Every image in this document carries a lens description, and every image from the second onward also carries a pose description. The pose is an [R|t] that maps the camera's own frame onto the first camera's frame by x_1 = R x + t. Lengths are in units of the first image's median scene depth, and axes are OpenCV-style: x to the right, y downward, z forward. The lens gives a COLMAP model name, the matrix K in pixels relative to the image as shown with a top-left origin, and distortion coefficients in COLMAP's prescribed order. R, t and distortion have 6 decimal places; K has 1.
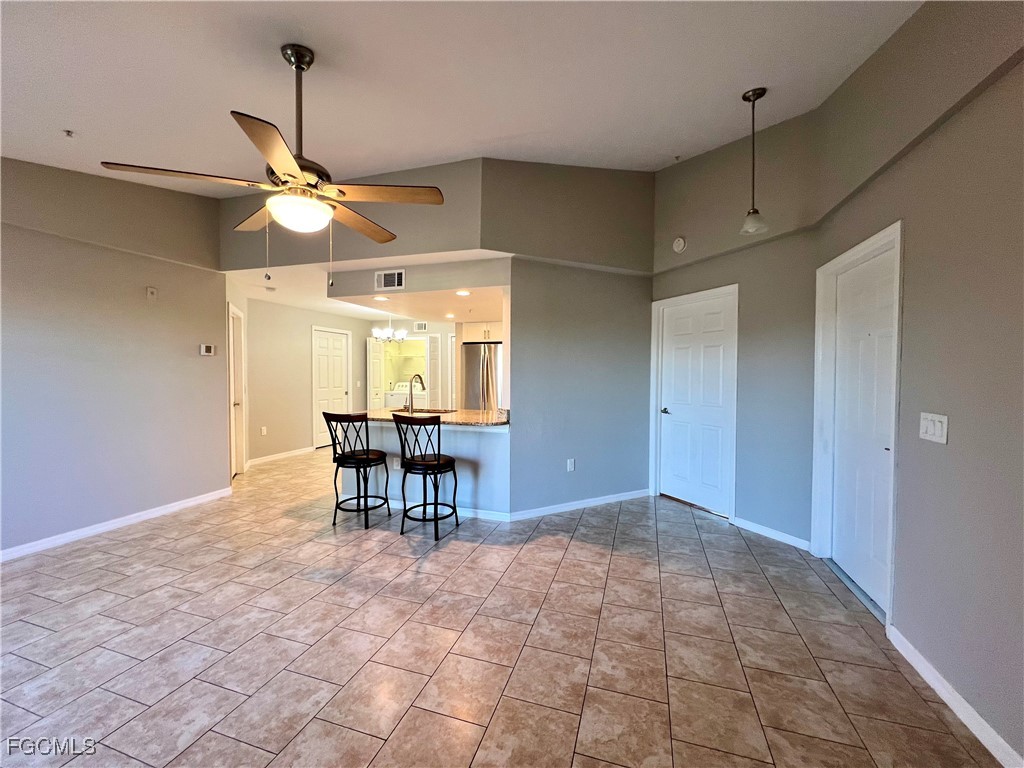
lens RADIAL K [[409.1, 0, 513.2], [0, 409.1, 382.8], [0, 0, 1]] dist [-0.001208, 0.000638]
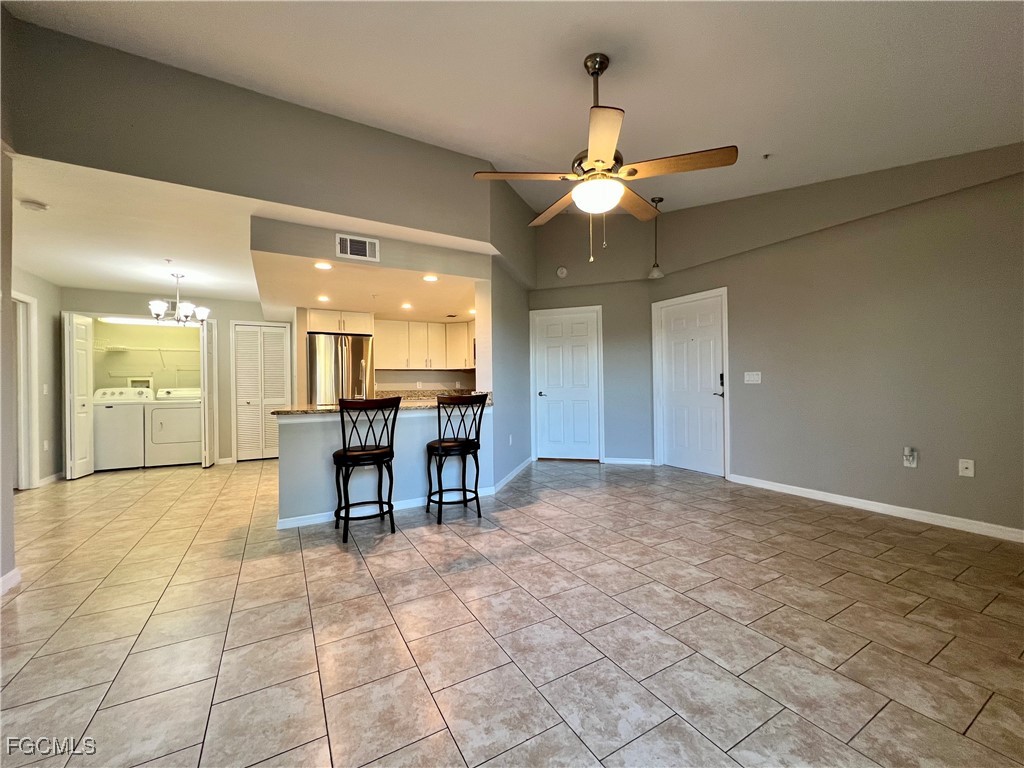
lens RADIAL K [[409.1, 0, 513.2], [0, 409.1, 382.8], [0, 0, 1]] dist [-0.001208, 0.000638]
pose [[0.671692, -0.009606, 0.740768, -0.997006], [0.036306, 0.999141, -0.019964, 0.082965], [-0.739940, 0.040303, 0.671464, 0.271240]]
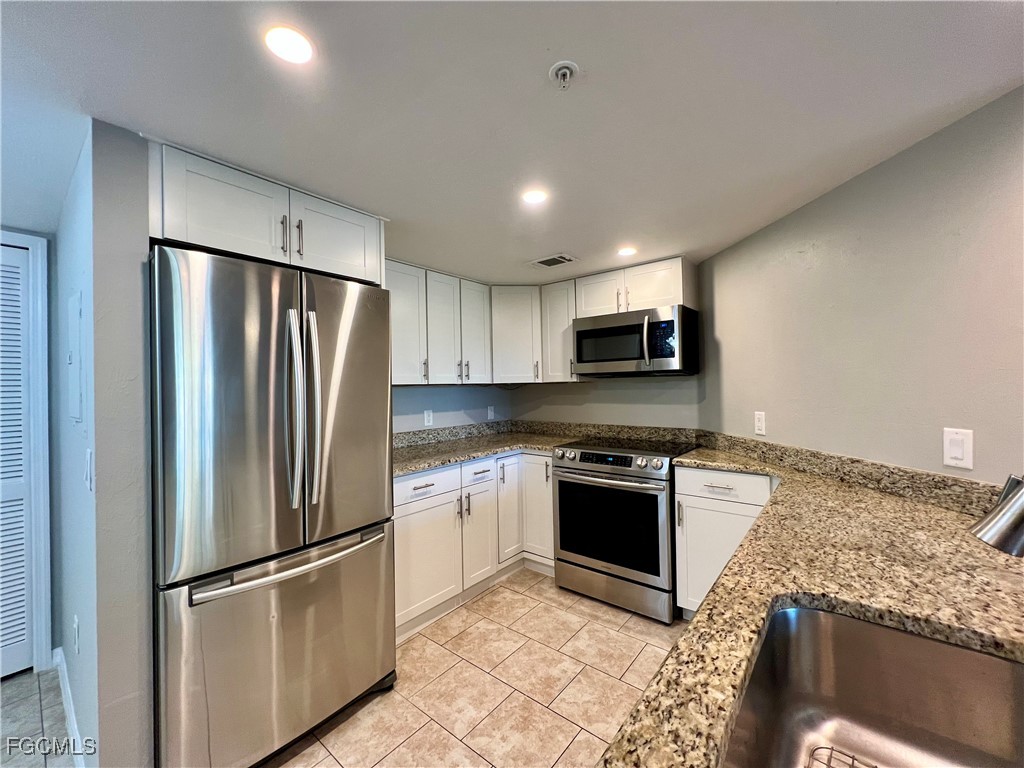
lens RADIAL K [[409.1, 0, 513.2], [0, 409.1, 382.8], [0, 0, 1]] dist [-0.001208, 0.000638]
pose [[0.363085, -0.002119, 0.931754, -0.529778], [0.042895, 0.998975, -0.014444, -0.035356], [-0.930768, 0.045212, 0.362804, 1.644724]]
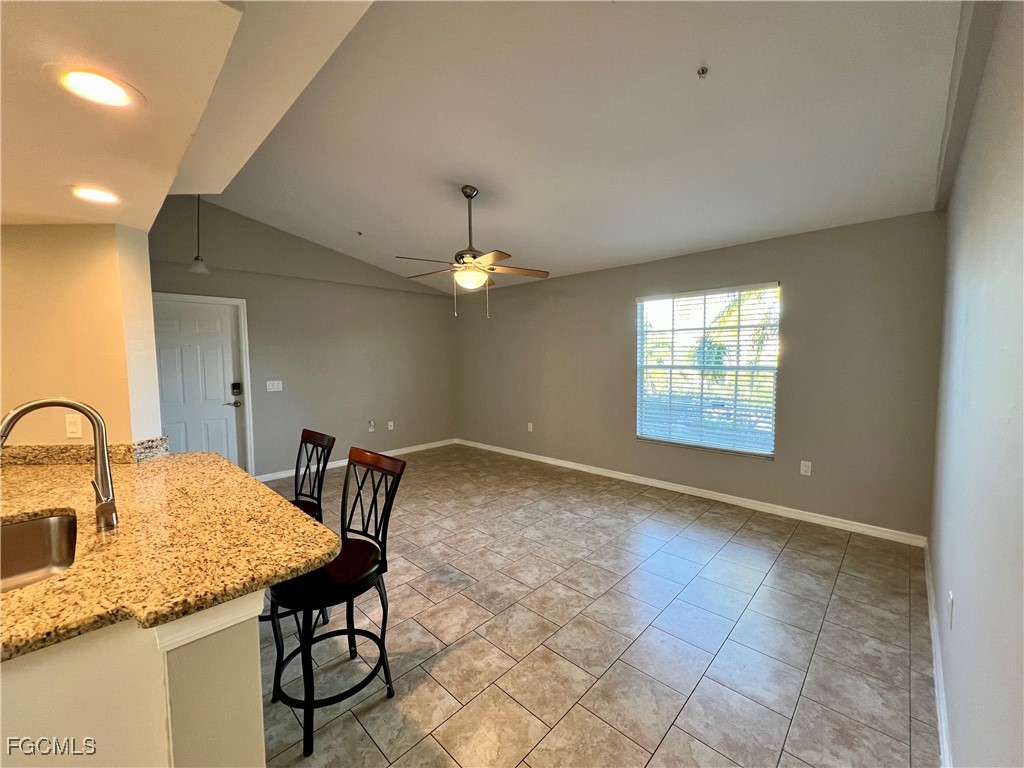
lens RADIAL K [[409.1, 0, 513.2], [0, 409.1, 382.8], [0, 0, 1]] dist [-0.001208, 0.000638]
pose [[-0.898155, -0.021573, 0.439148, -0.960019], [0.021335, 0.995480, 0.092539, -0.077676], [-0.439160, 0.092484, -0.893636, 1.660339]]
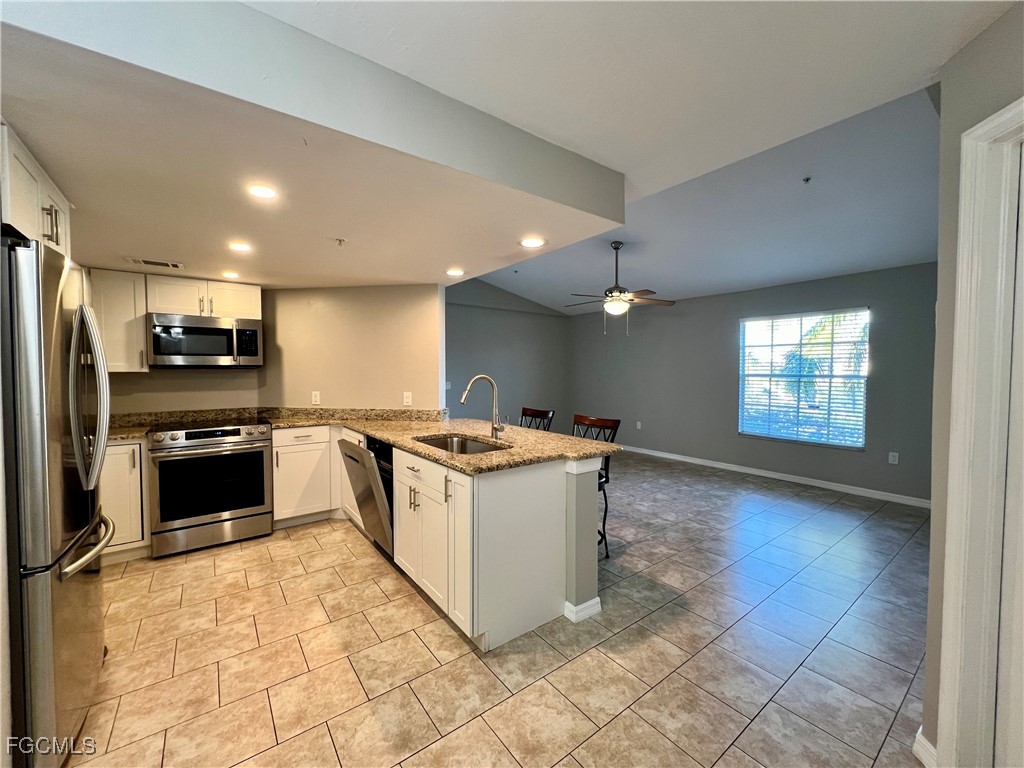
lens RADIAL K [[409.1, 0, 513.2], [0, 409.1, 382.8], [0, 0, 1]] dist [-0.001208, 0.000638]
pose [[-0.817794, -0.022468, 0.575073, -0.931796], [0.011674, 0.998384, 0.055609, -0.066683], [-0.575393, 0.052190, -0.816210, 2.197381]]
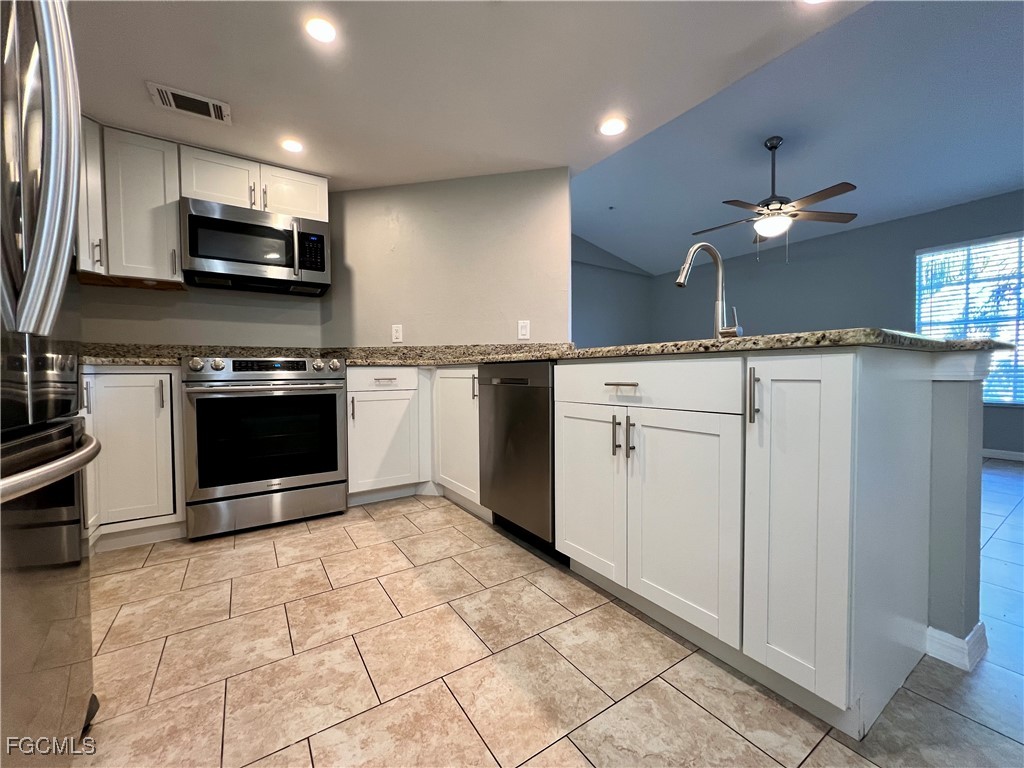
lens RADIAL K [[409.1, 0, 513.2], [0, 409.1, 382.8], [0, 0, 1]] dist [-0.001208, 0.000638]
pose [[-0.781980, -0.015455, 0.623111, -0.497179], [0.020295, 0.998531, 0.050236, 0.119952], [-0.622973, 0.051929, -0.780518, 2.093323]]
